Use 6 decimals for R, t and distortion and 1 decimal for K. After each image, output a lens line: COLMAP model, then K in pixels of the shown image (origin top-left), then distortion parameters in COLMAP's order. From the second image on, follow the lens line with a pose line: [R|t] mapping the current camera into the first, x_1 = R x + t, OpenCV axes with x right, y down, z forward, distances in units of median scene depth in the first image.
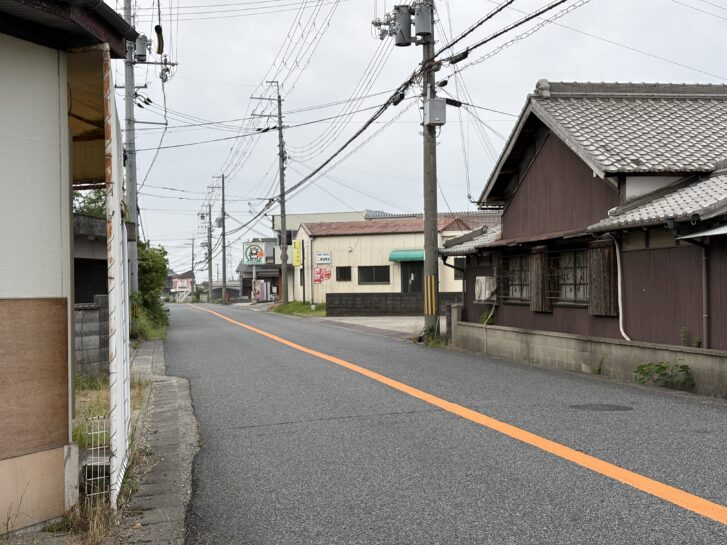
lens RADIAL K [[1092.4, 0, 367.2], [0, 1092.4, 272.4], [0, 0, 1]] dist [0.278993, 0.000000]
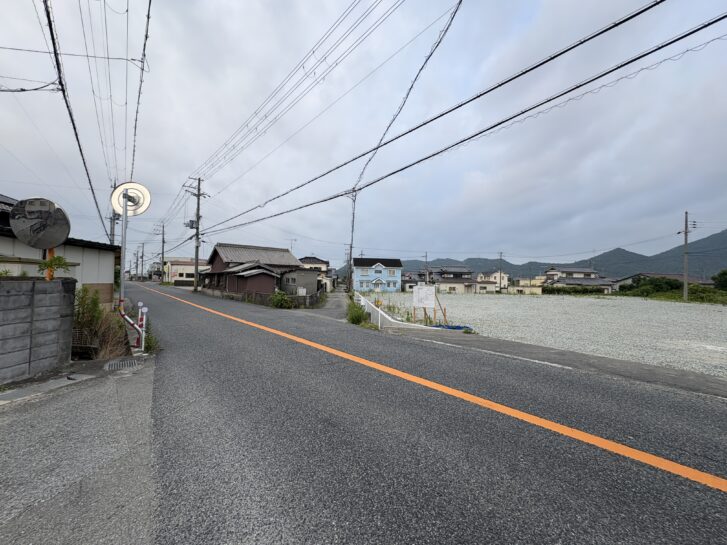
lens RADIAL K [[290.8, 0, 360.0], [0, 290.8, 275.0], [0, 0, 1]] dist [-0.003347, 0.000893]
pose [[0.869492, 0.049408, 0.491469, 0.025099], [-0.045312, 0.998768, -0.020242, -0.007124], [-0.491864, -0.004669, 0.870660, -0.185001]]
